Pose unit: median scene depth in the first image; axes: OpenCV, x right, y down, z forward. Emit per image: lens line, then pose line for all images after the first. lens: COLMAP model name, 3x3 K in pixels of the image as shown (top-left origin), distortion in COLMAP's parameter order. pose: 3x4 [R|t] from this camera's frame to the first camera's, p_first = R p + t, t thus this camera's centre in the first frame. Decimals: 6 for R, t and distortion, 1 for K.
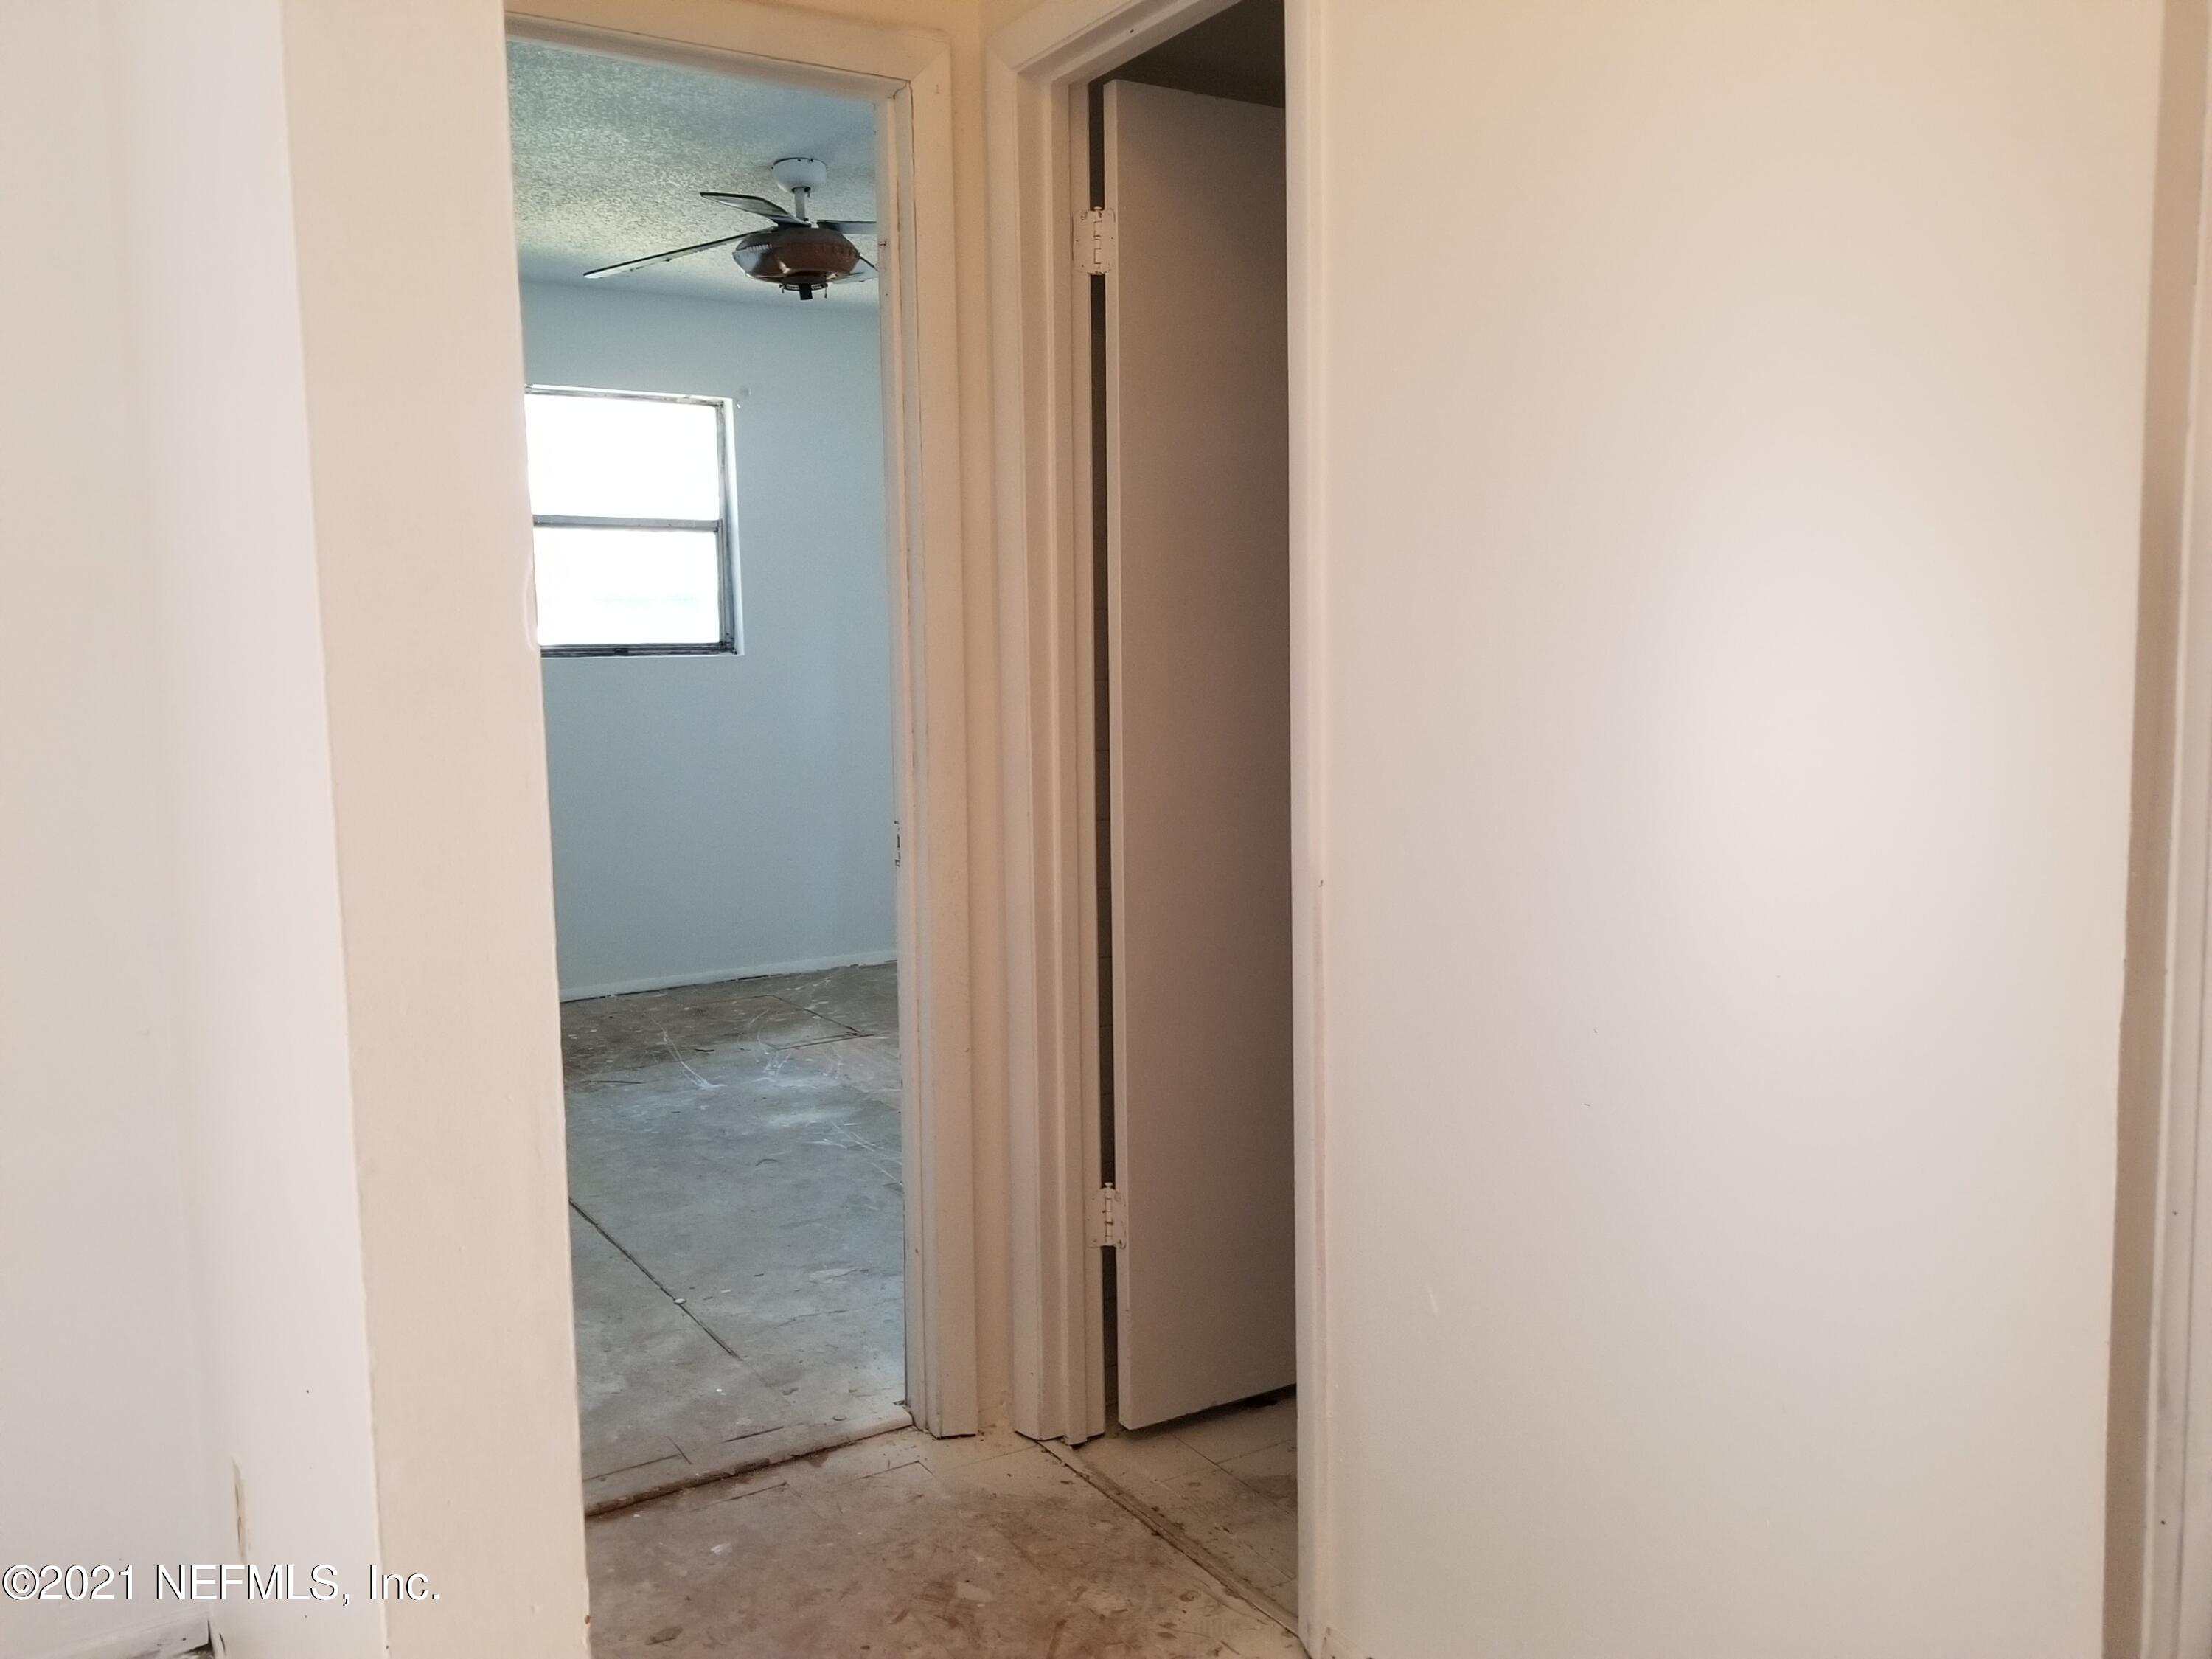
lens RADIAL K [[1754.2, 0, 1108.7], [0, 1754.2, 817.0], [0, 0, 1]] dist [0.068377, -0.115000]
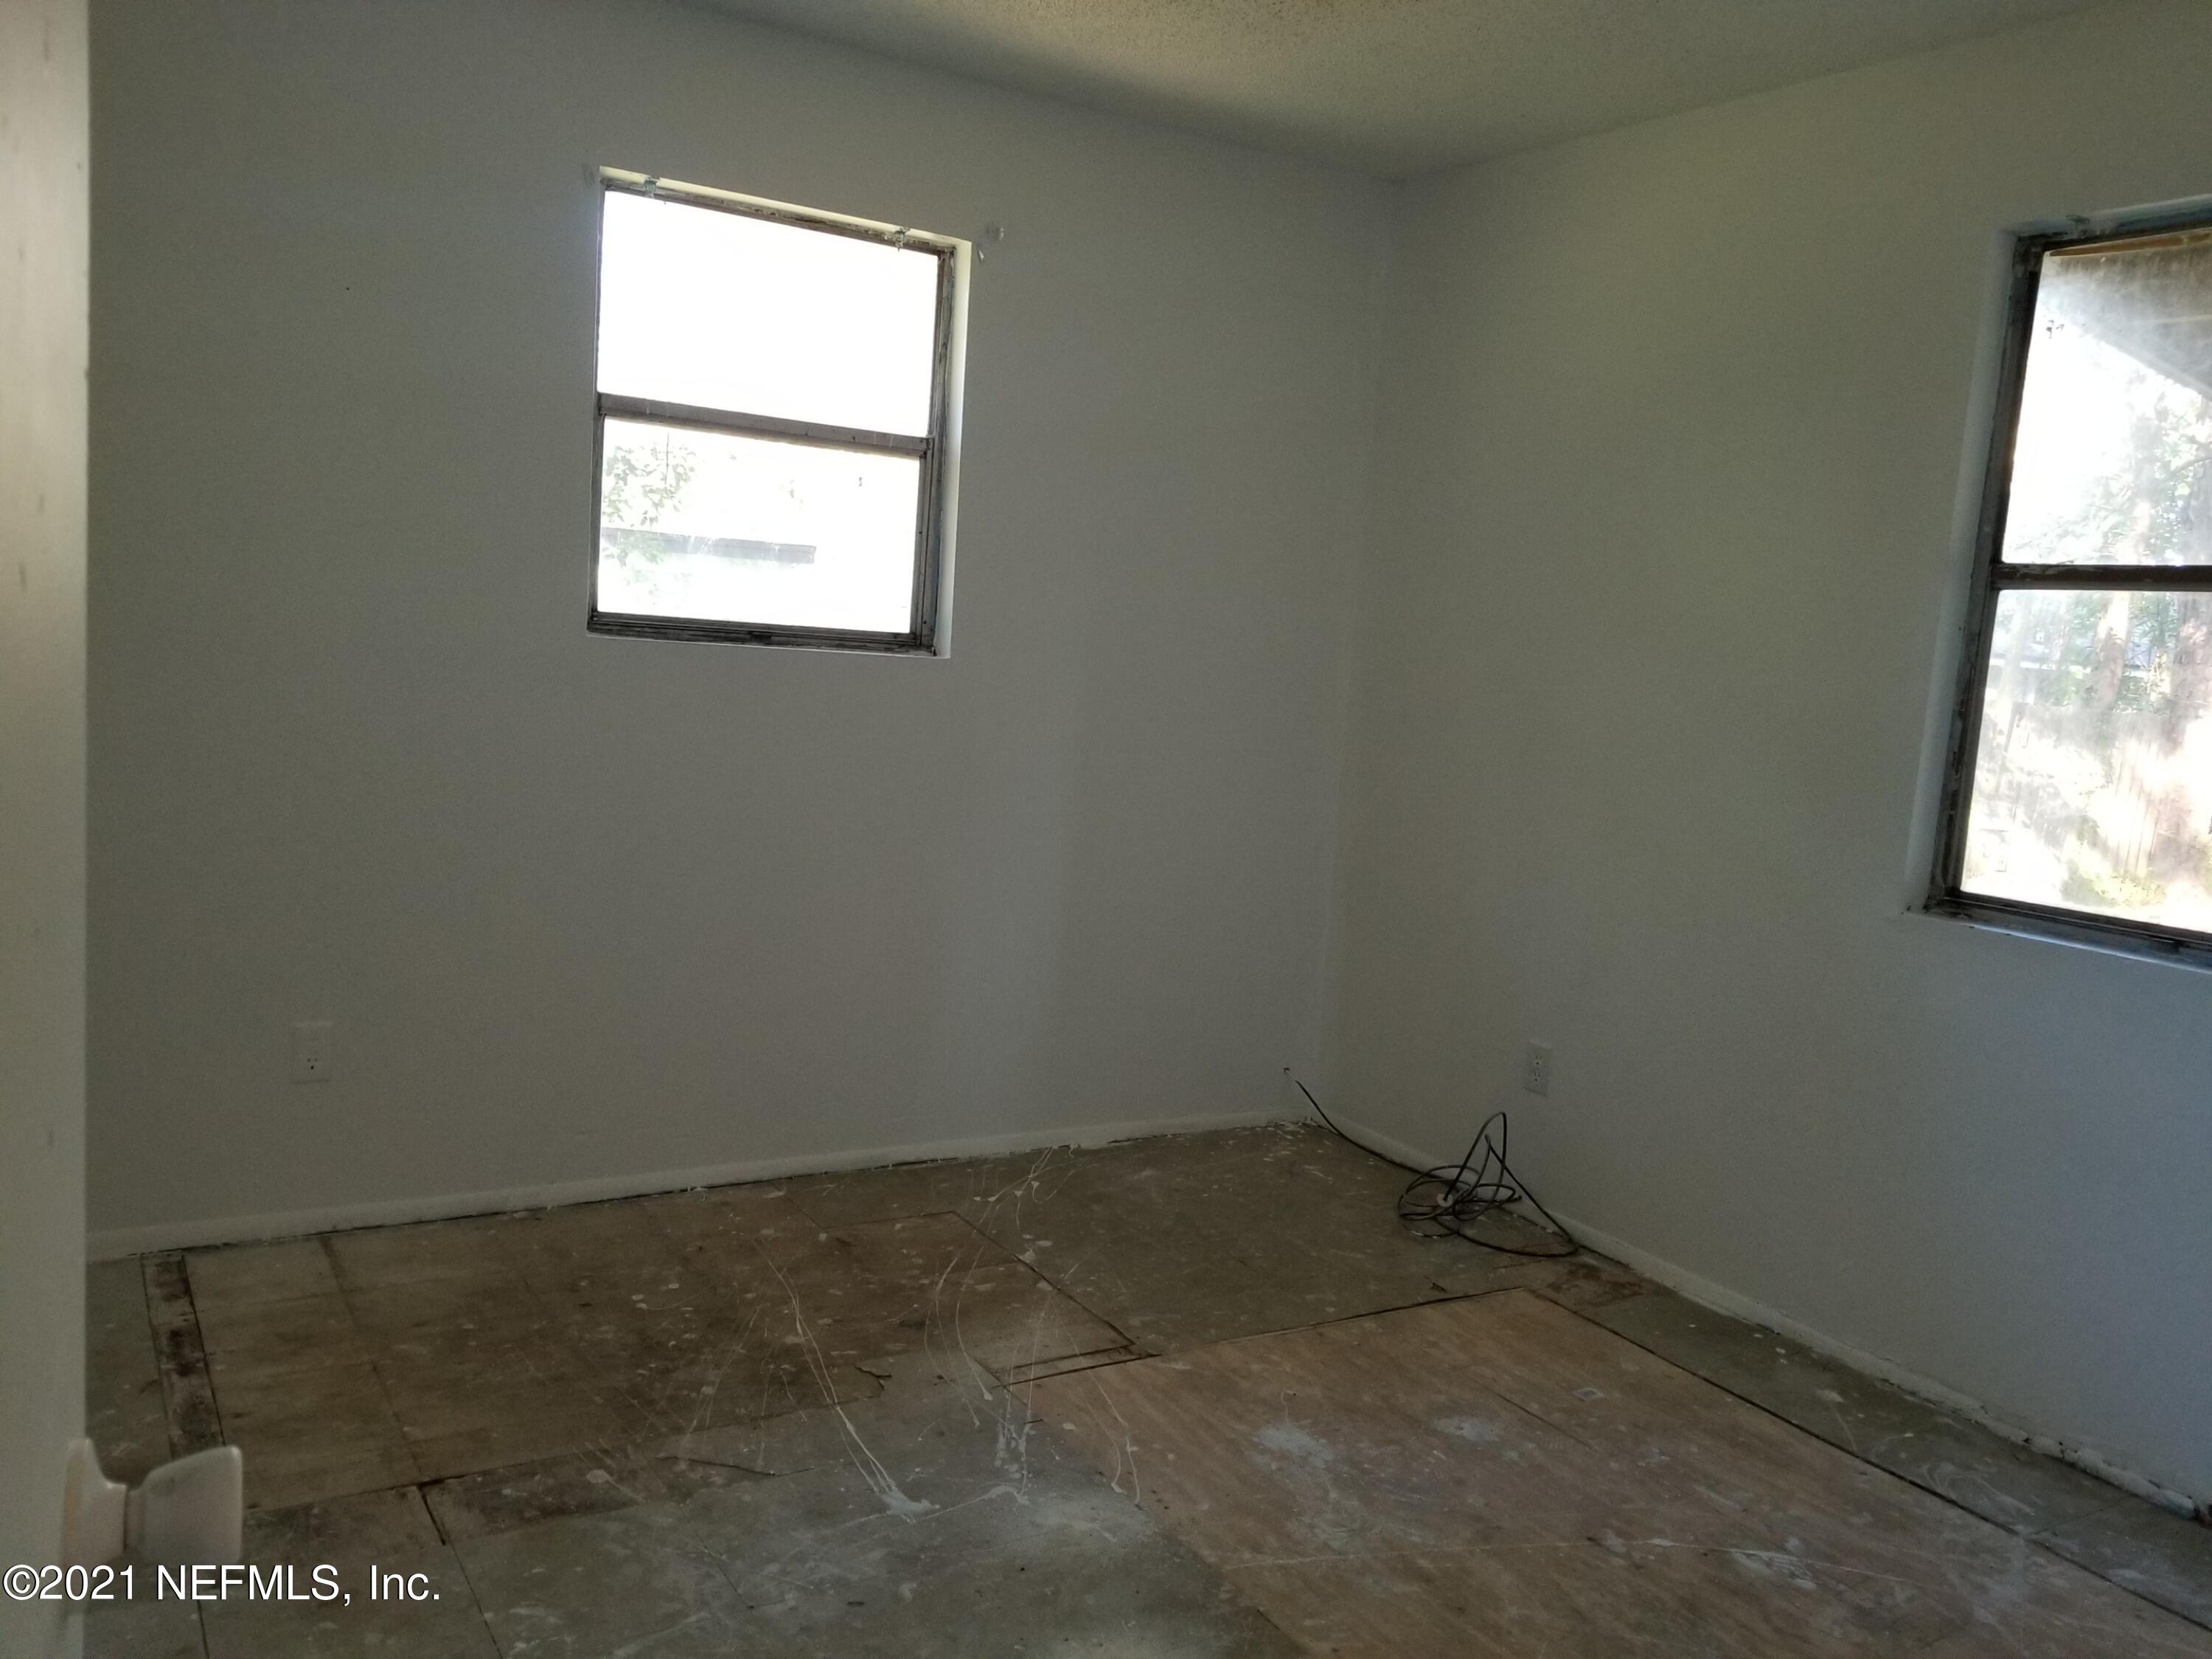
lens RADIAL K [[1754.2, 0, 1095.4], [0, 1754.2, 828.1], [0, 0, 1]] dist [0.068377, -0.115000]
pose [[0.995999, 0.087406, -0.018618, -0.158234], [-0.087033, 0.996005, 0.019981, -0.055501], [0.020290, -0.018280, 0.999627, 0.427864]]
